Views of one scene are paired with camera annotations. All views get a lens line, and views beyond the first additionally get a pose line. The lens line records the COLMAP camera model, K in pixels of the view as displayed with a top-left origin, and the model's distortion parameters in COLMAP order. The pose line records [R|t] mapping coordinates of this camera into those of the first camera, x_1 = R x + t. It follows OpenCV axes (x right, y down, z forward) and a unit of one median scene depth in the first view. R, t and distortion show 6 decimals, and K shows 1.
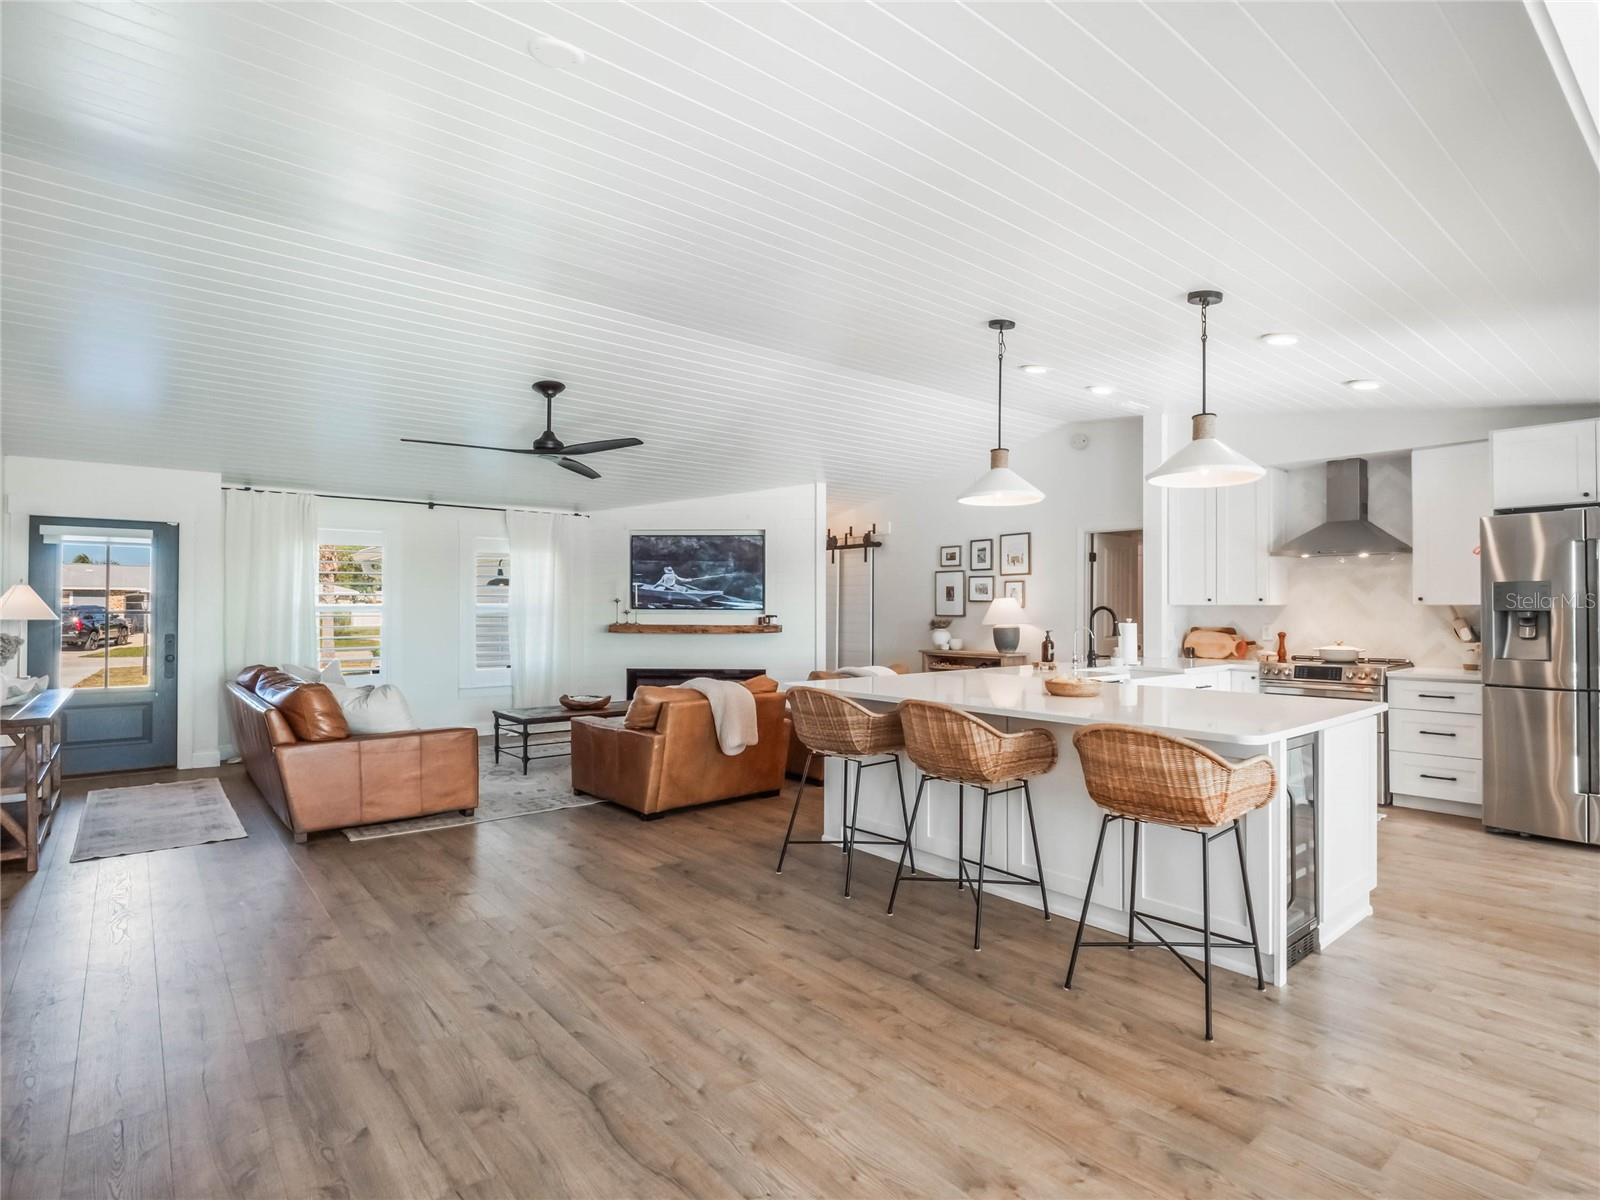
lens RADIAL K [[803.1, 0, 800.1], [0, 803.1, 587.8], [0, 0, 1]] dist [-0.003442, -0.000935]
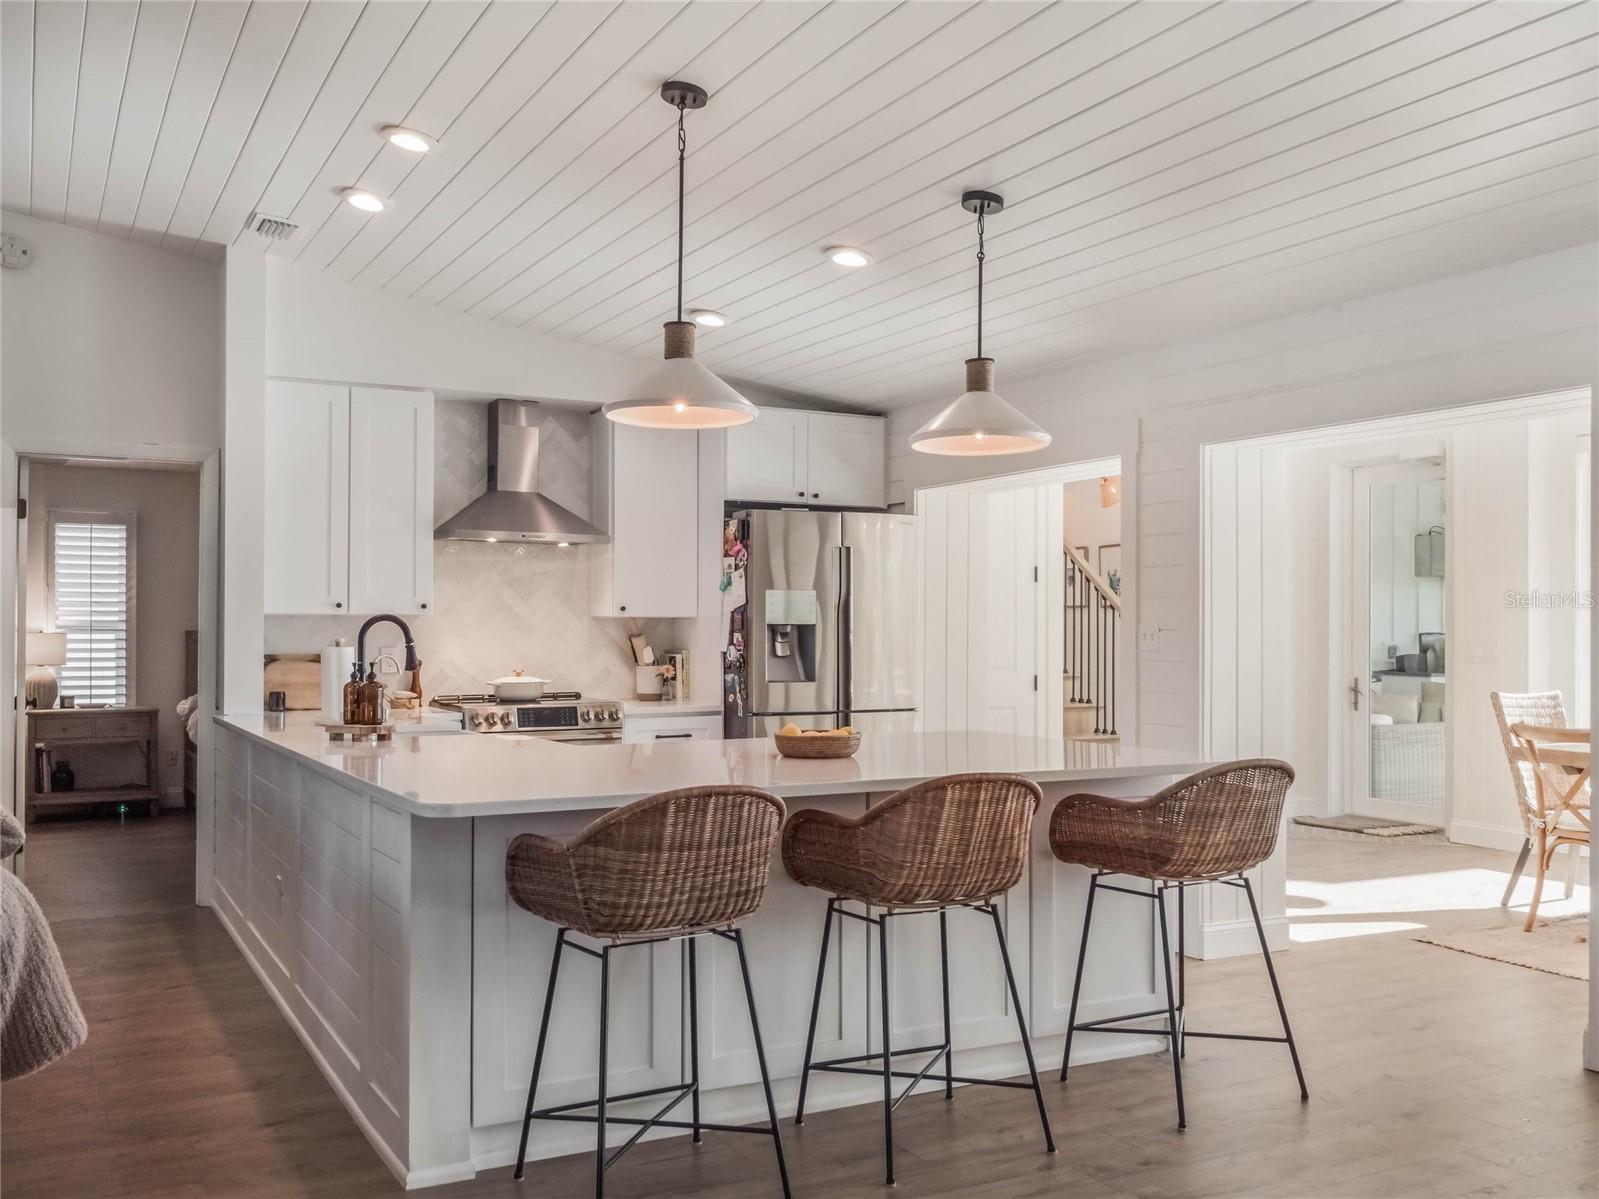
lens RADIAL K [[1499.0, 0, 829.0], [0, 1499.0, 628.0], [0, 0, 1]] dist [0.010051, 0.000000]
pose [[0.206667, -0.001273, 0.978411, -0.378117], [-0.025634, 0.999649, 0.006715, 0.012331], [-0.978076, -0.026468, 0.206562, 0.361750]]
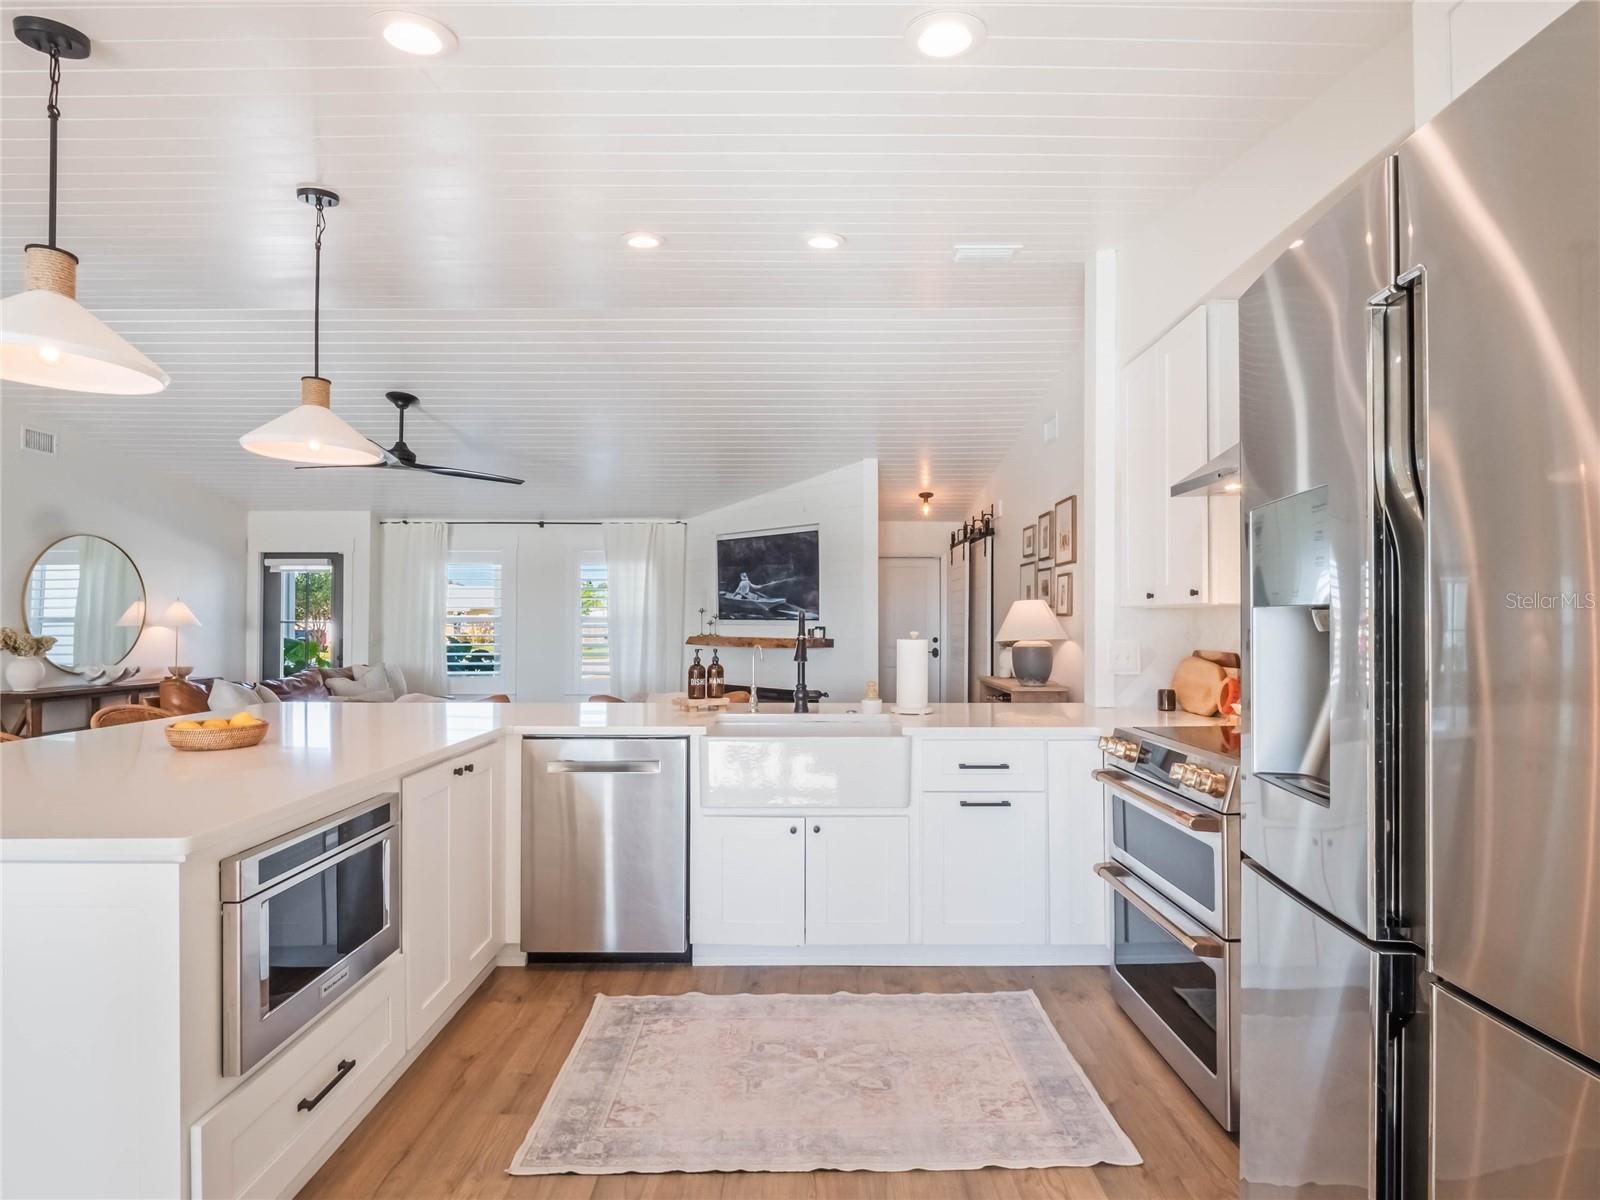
lens RADIAL K [[803.1, 0, 814.2], [0, 803.1, 614.2], [0, 0, 1]] dist [-0.003442, -0.000935]
pose [[0.779878, -0.006054, -0.625902, 0.501699], [0.013912, 0.999874, 0.007663, 0.015830], [0.625777, -0.014683, 0.779864, 0.371354]]
